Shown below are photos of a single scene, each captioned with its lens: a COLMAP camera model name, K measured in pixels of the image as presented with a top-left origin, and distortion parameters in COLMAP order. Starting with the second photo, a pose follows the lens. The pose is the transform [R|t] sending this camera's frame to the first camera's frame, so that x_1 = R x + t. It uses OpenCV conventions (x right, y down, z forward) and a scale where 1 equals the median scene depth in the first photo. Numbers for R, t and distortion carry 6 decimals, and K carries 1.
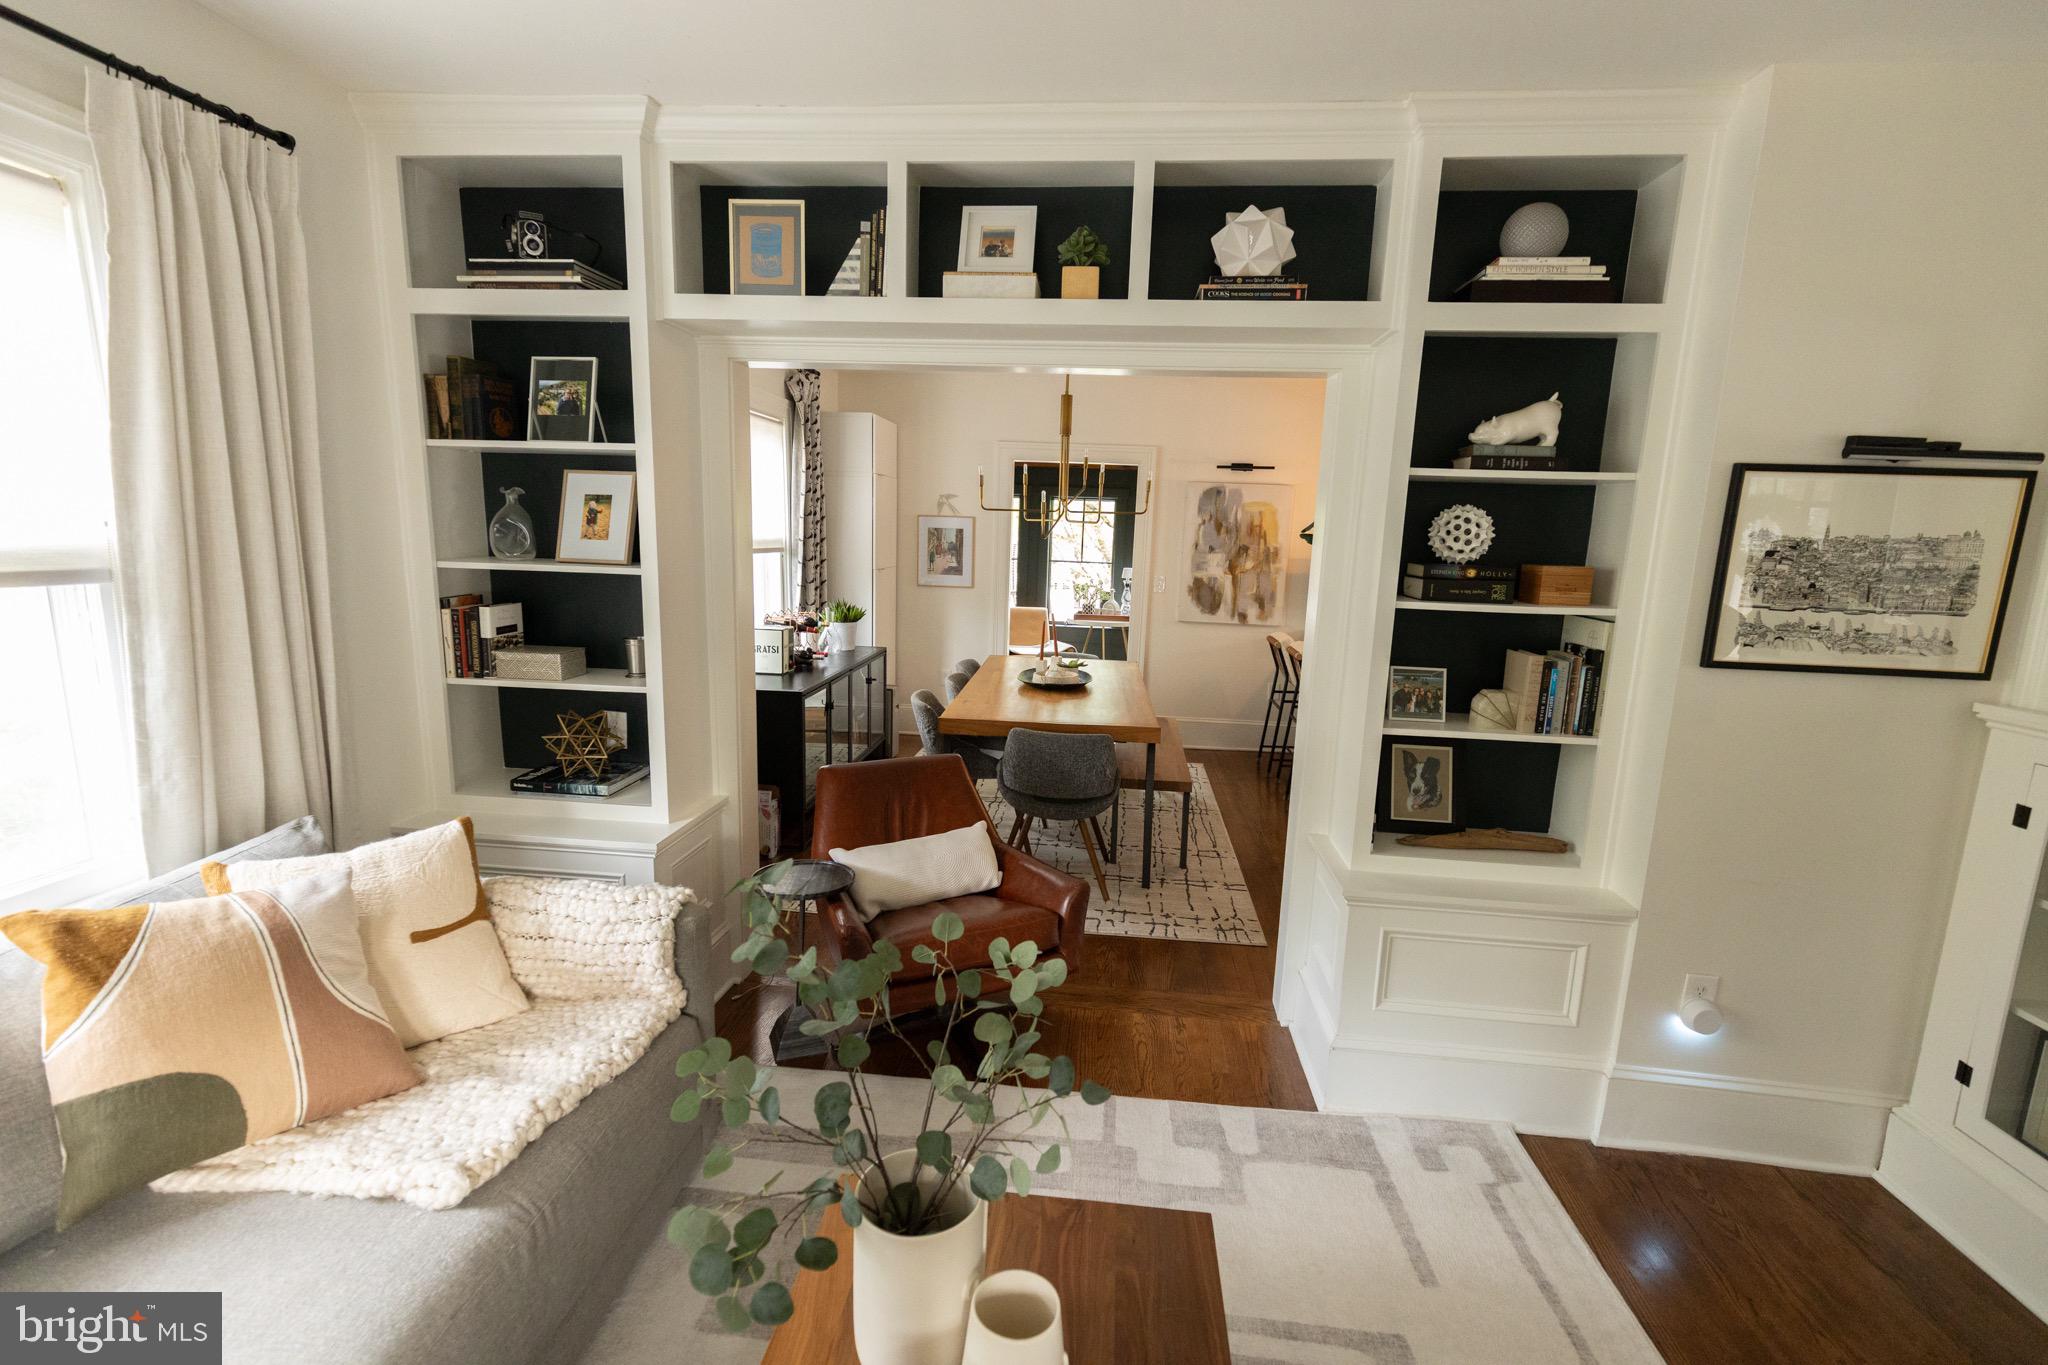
lens RADIAL K [[907.7, 0, 1022.2], [0, 907.7, 685.4], [0, 0, 1]] dist [0.005552, -0.000679]
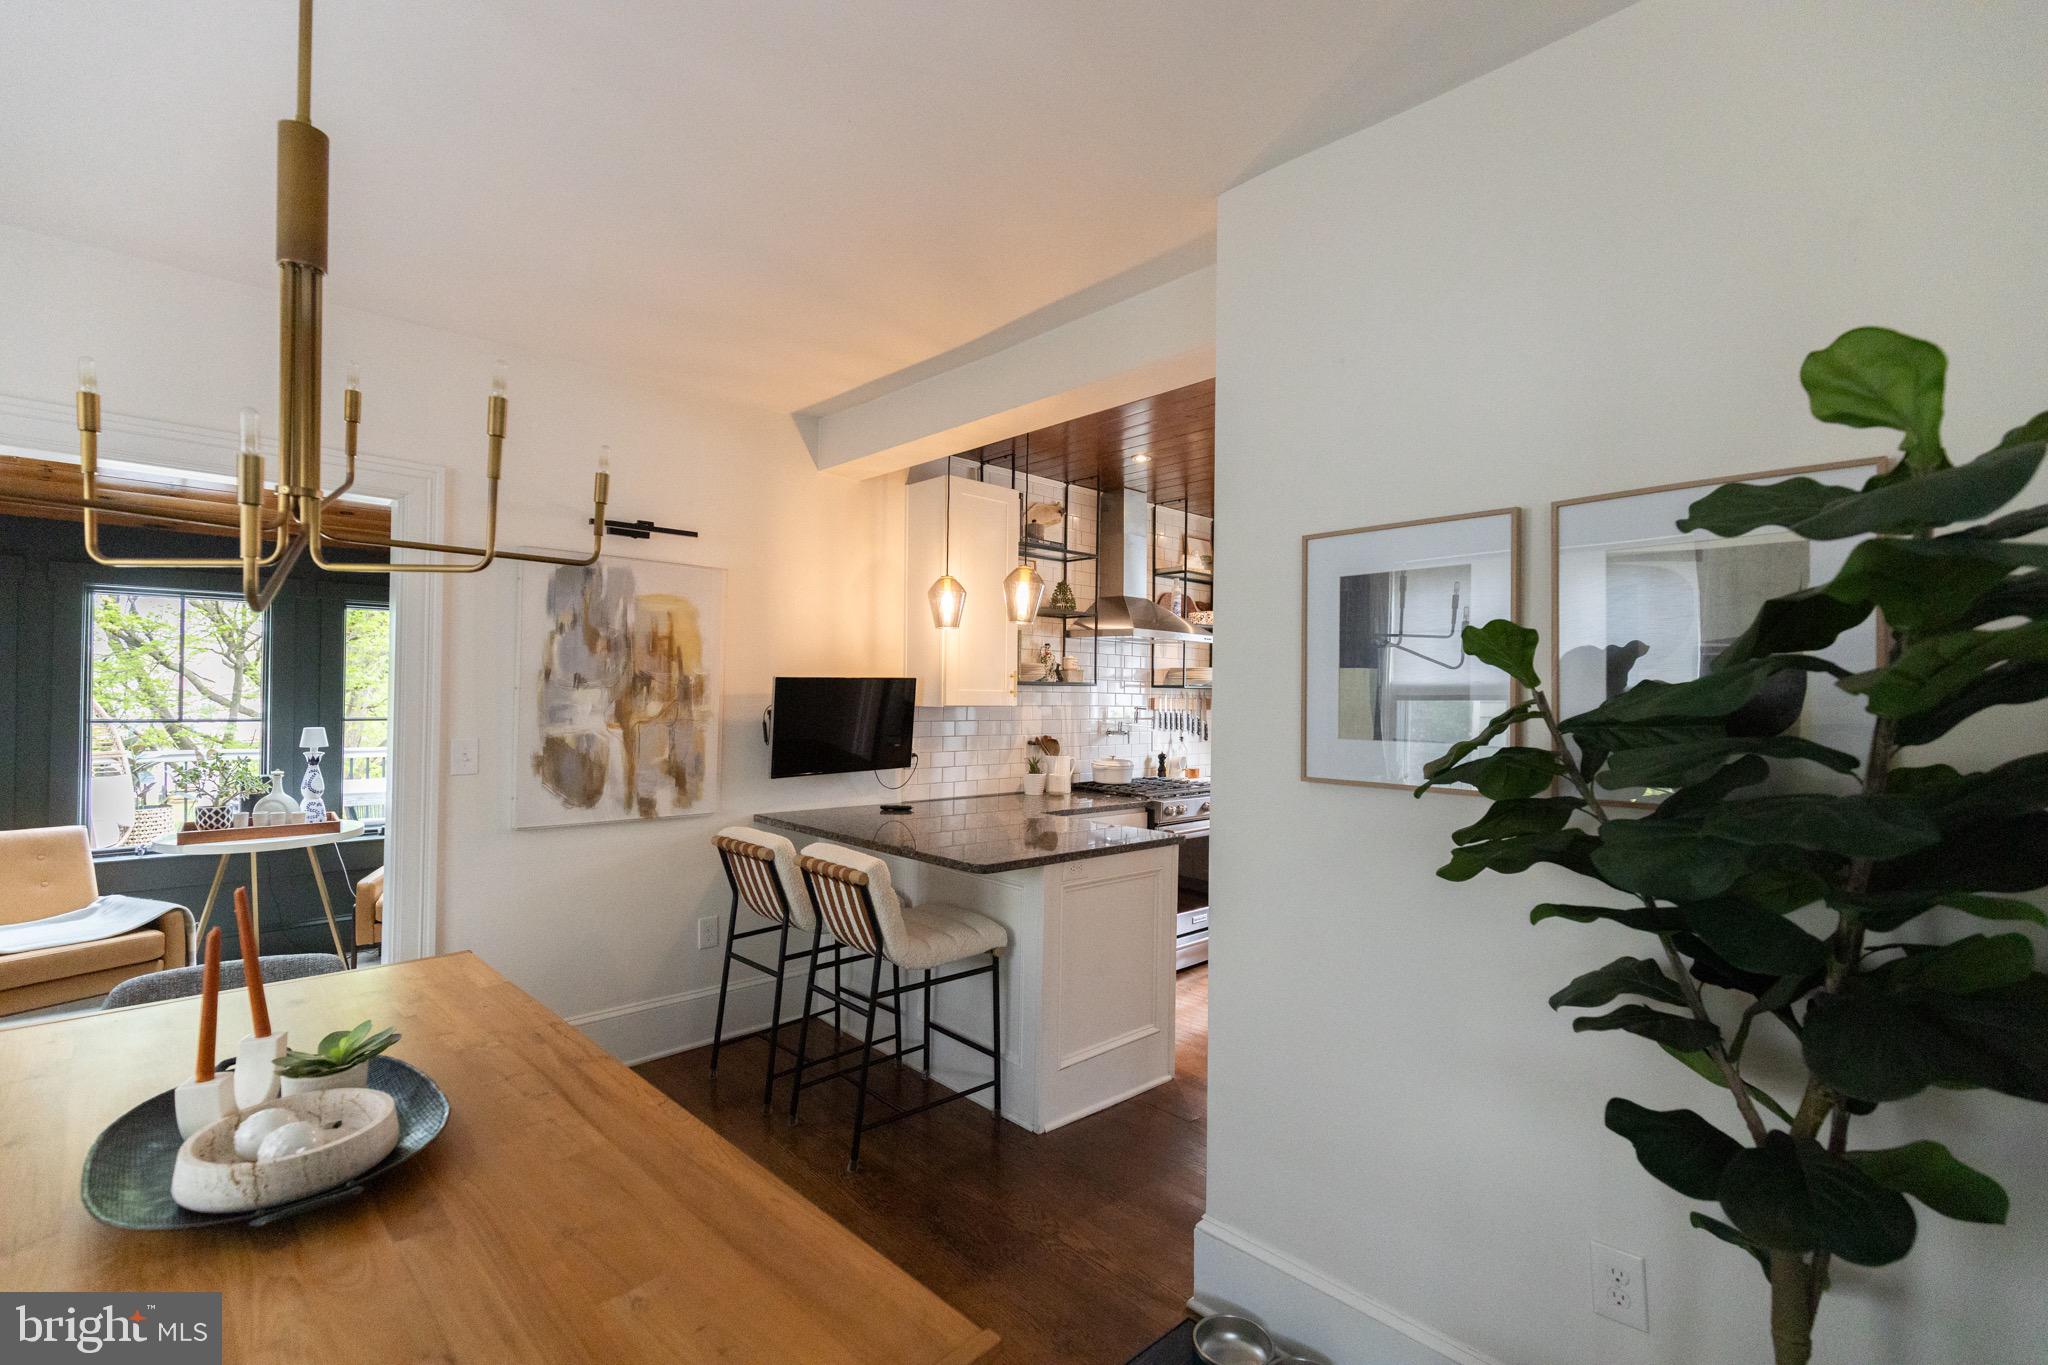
lens RADIAL K [[907.7, 0, 1021.9], [0, 907.7, 691.3], [0, 0, 1]] dist [0.005552, -0.000679]
pose [[0.647303, -0.021703, 0.761923, -0.019853], [0.134565, 0.987148, -0.086203, -0.066241], [-0.750260, 0.158328, 0.641905, 0.483353]]
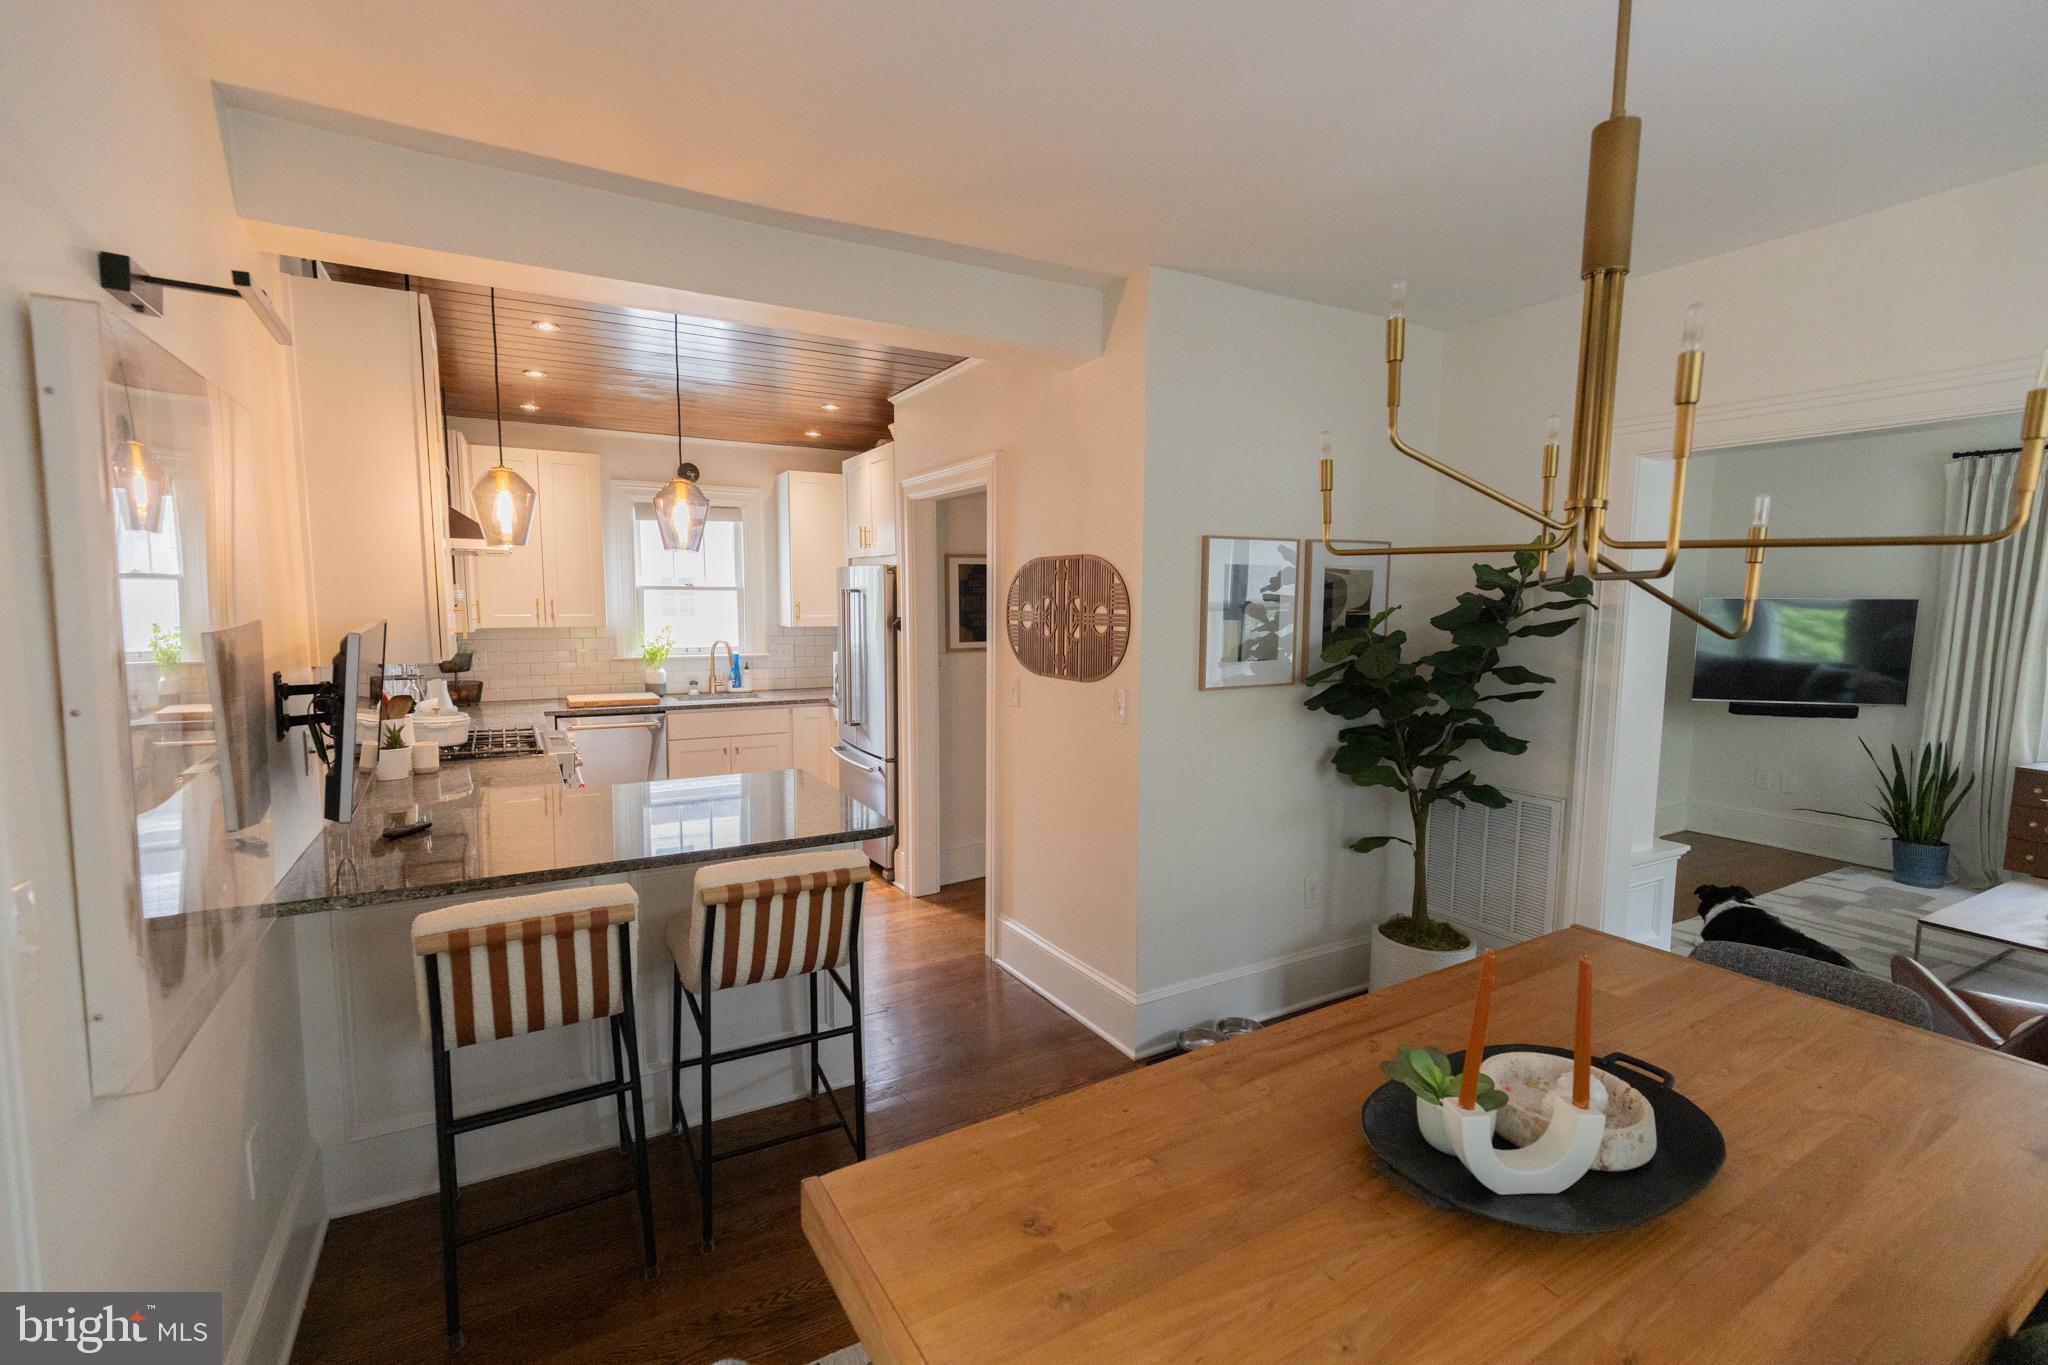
lens RADIAL K [[907.7, 0, 1026.2], [0, 907.7, 677.6], [0, 0, 1]] dist [0.005552, -0.000679]
pose [[-0.588777, -0.107001, 0.801182, -0.059837], [0.110355, 0.971277, 0.210816, -0.169482], [-0.800727, 0.212538, -0.560057, 0.958259]]
